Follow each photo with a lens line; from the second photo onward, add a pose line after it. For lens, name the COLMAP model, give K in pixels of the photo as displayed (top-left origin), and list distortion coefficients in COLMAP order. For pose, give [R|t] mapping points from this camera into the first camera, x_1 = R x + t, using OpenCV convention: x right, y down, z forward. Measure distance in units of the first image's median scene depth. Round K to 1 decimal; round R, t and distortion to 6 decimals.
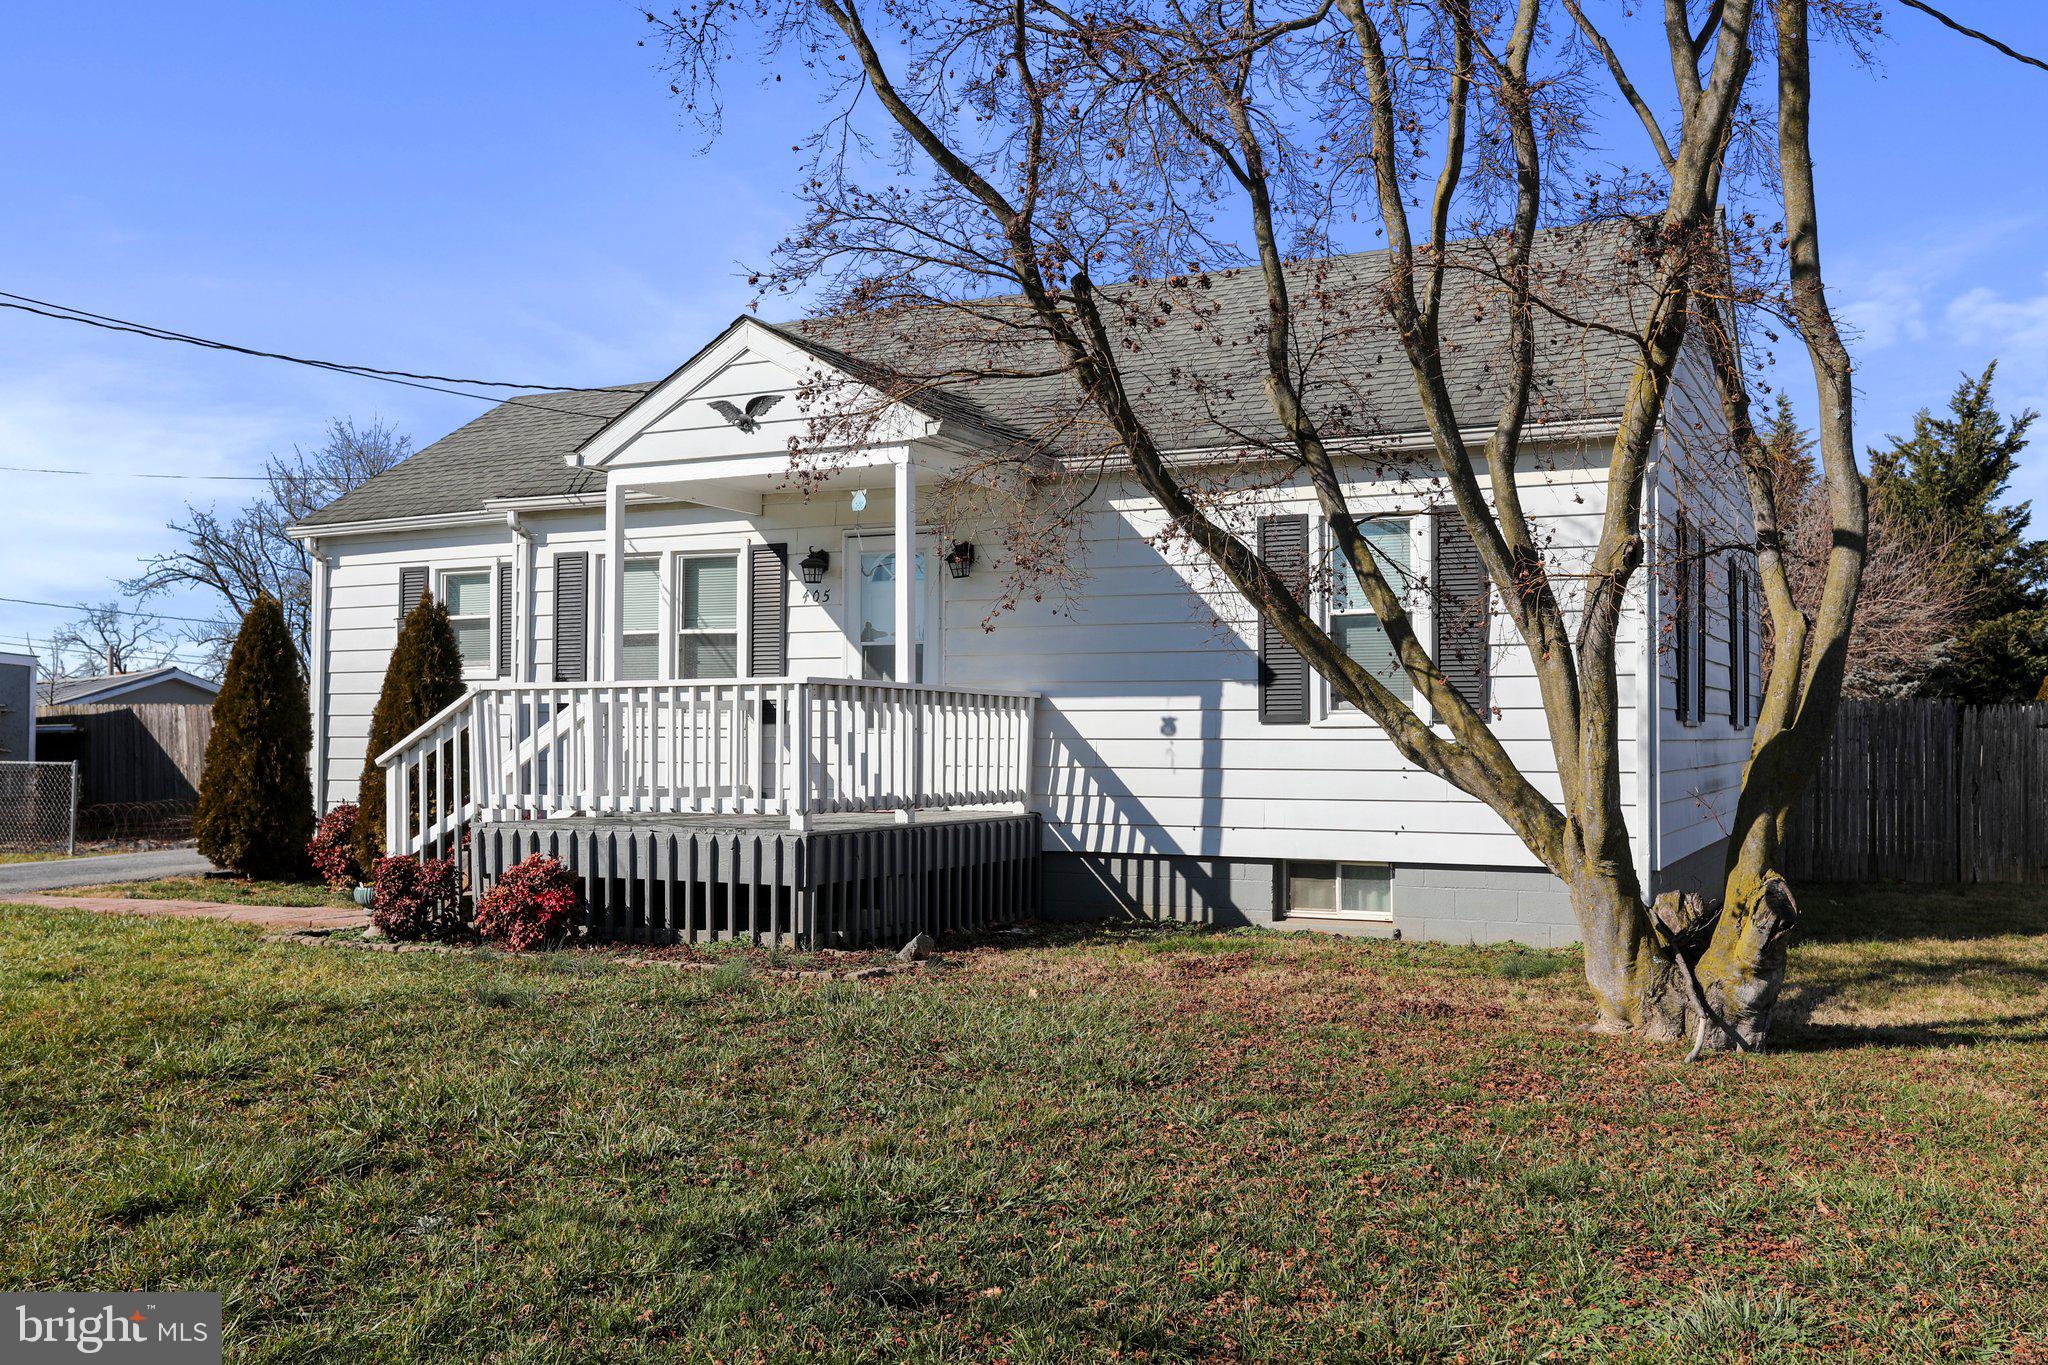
lens RADIAL K [[1847.3, 0, 1017.2], [0, 1847.3, 691.6], [0, 0, 1]] dist [0.012132, 0.022091]
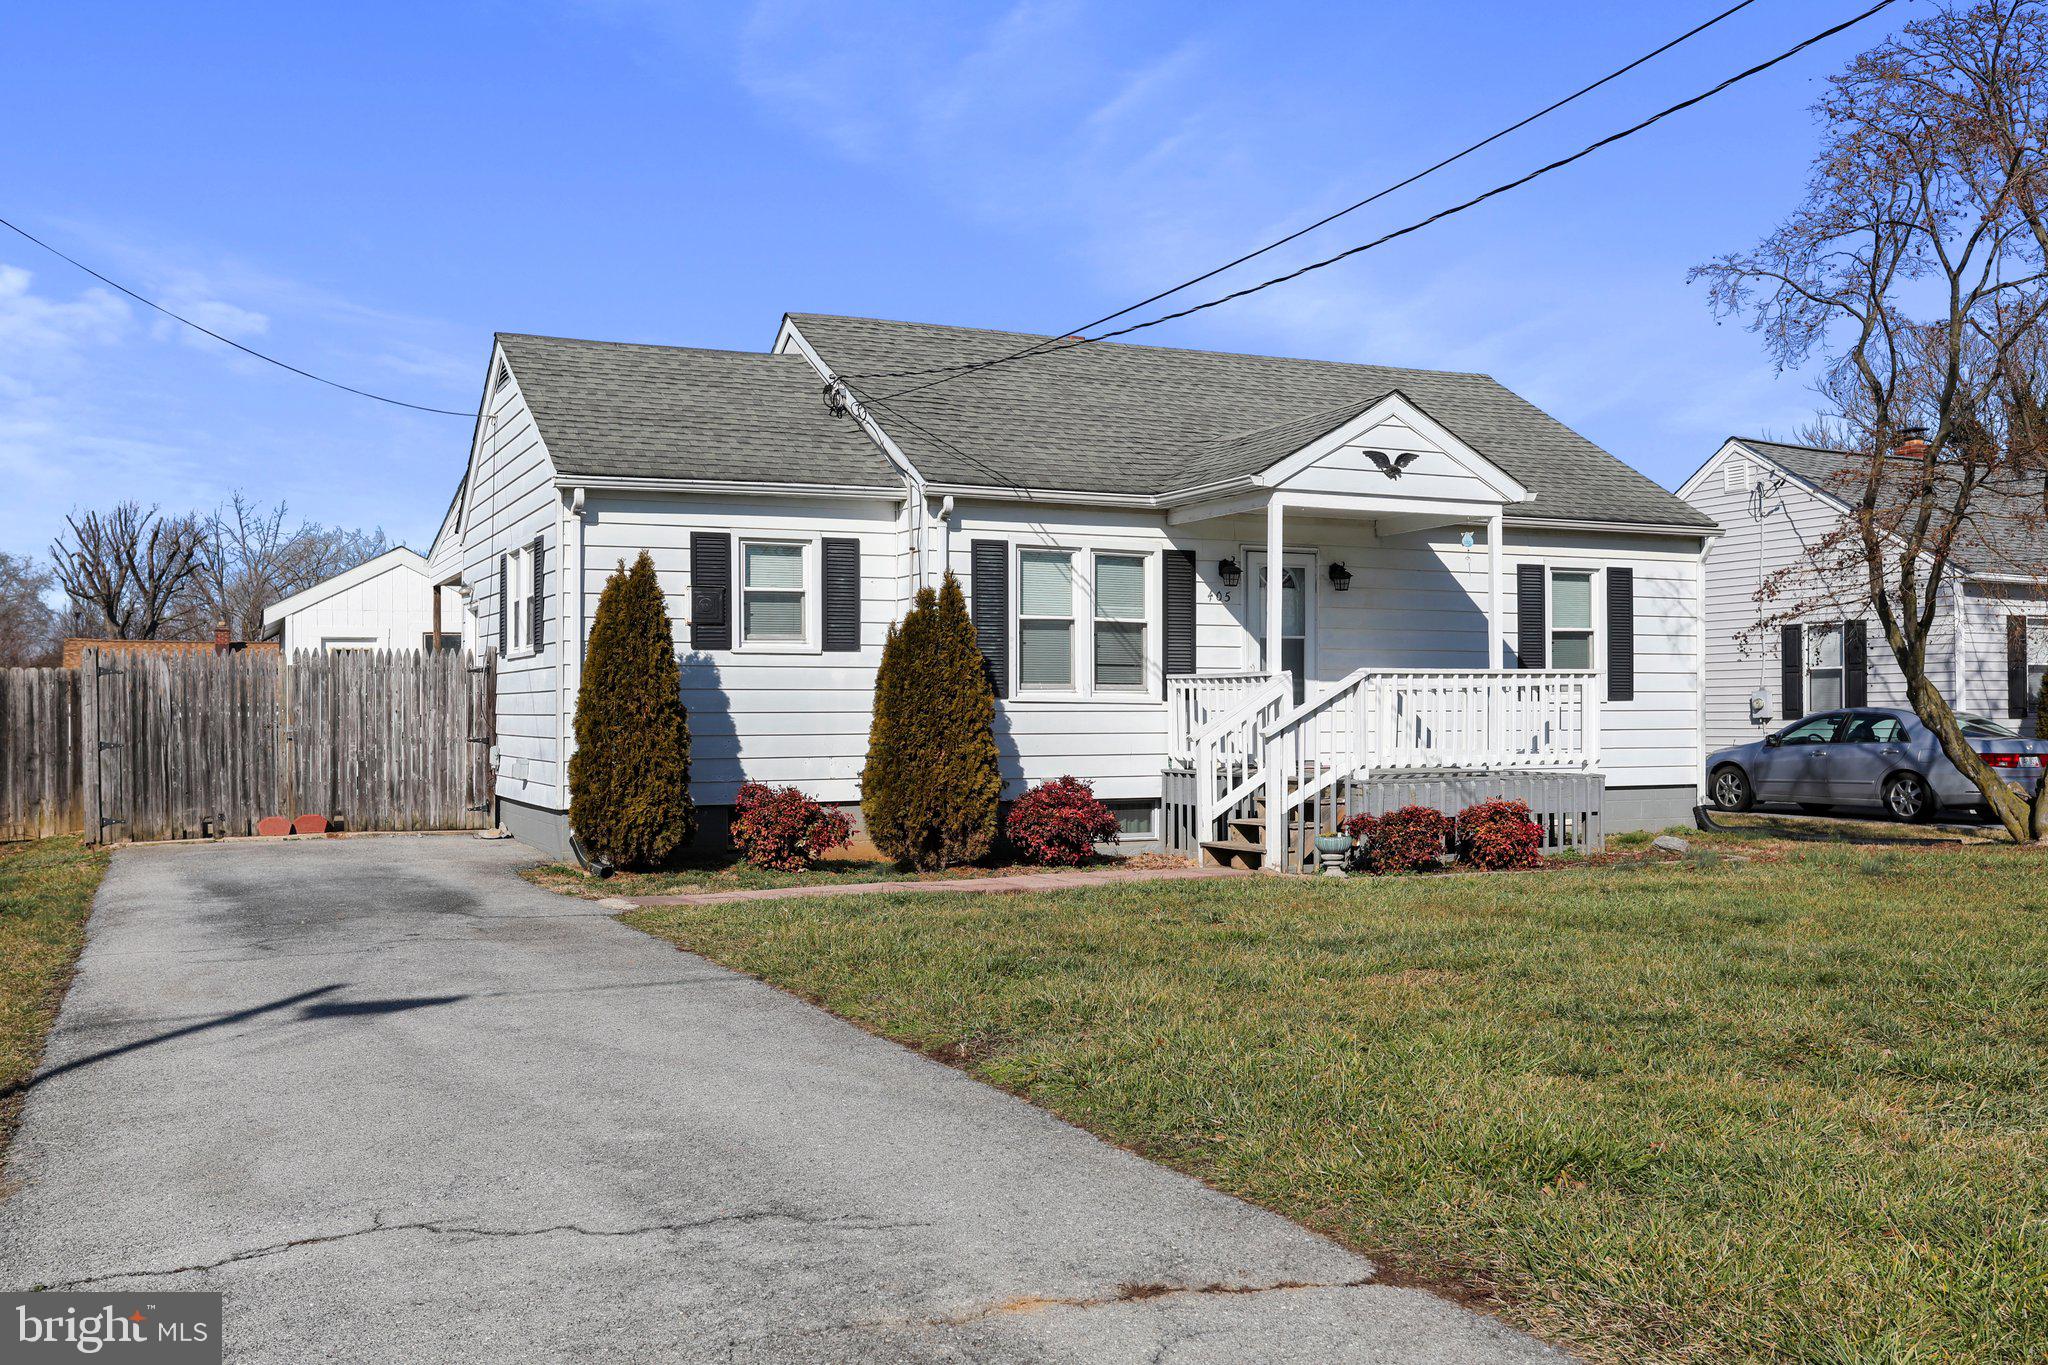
lens RADIAL K [[1847.3, 0, 1025.1], [0, 1847.3, 689.7], [0, 0, 1]] dist [0.012132, 0.022091]
pose [[0.607121, 0.004781, 0.794595, -1.292441], [-0.017590, 0.999818, 0.007424, 0.004420], [-0.794415, -0.018484, 0.607094, 0.390217]]
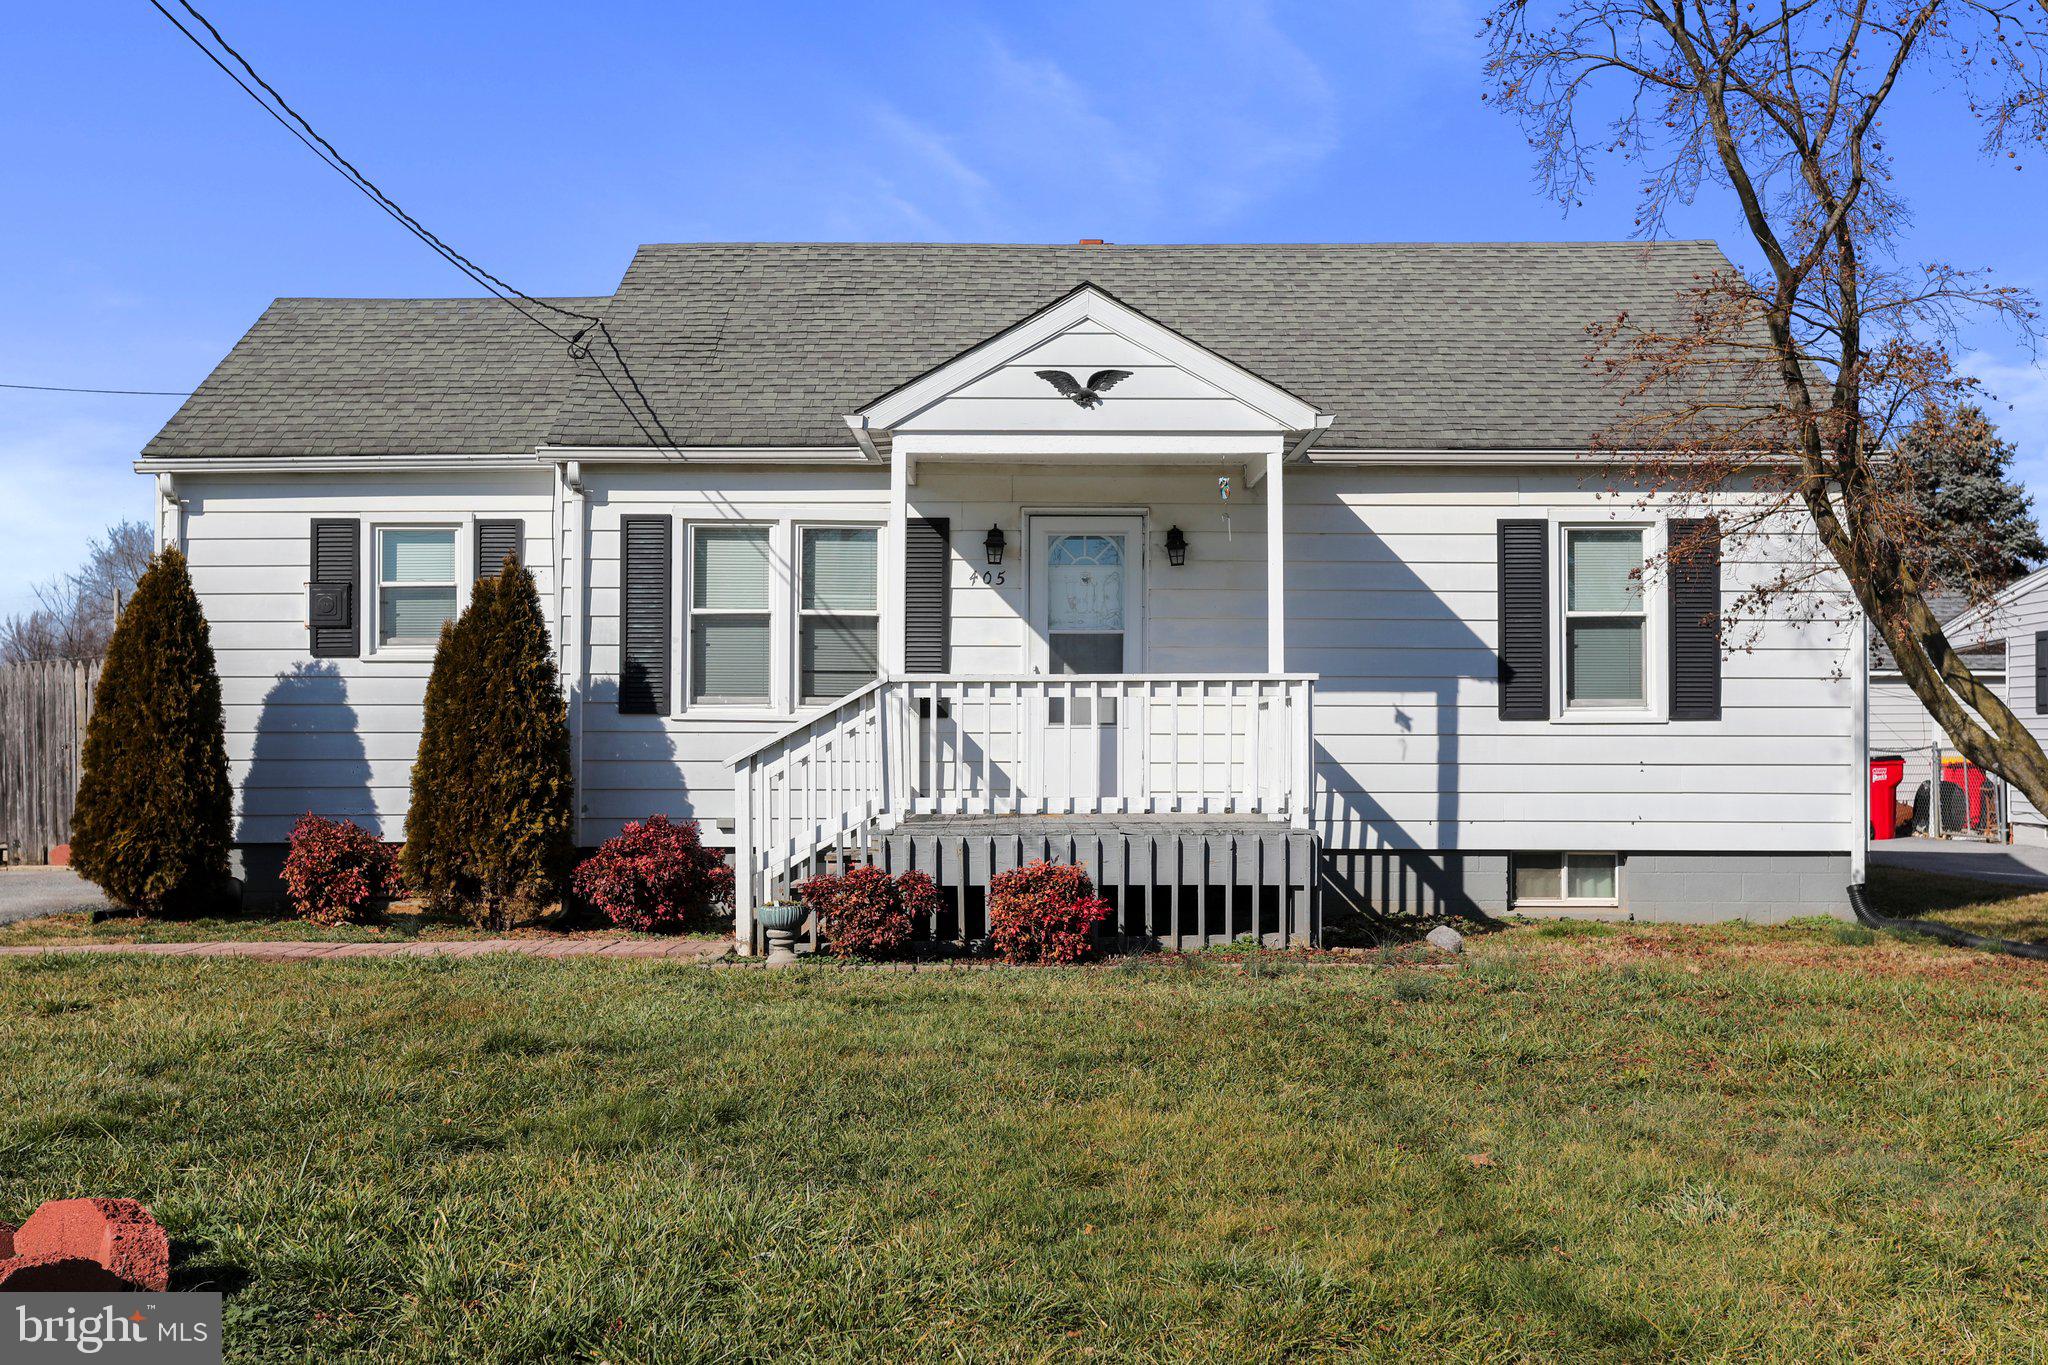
lens RADIAL K [[2259.1, 0, 1026.4], [0, 2259.1, 678.1], [0, 0, 1]] dist [0.014095, 0.000000]
pose [[0.891091, 0.010126, 0.453712, -0.661636], [-0.011902, 0.999929, 0.001058, -0.004006], [-0.453669, -0.006343, 0.891148, -0.004978]]
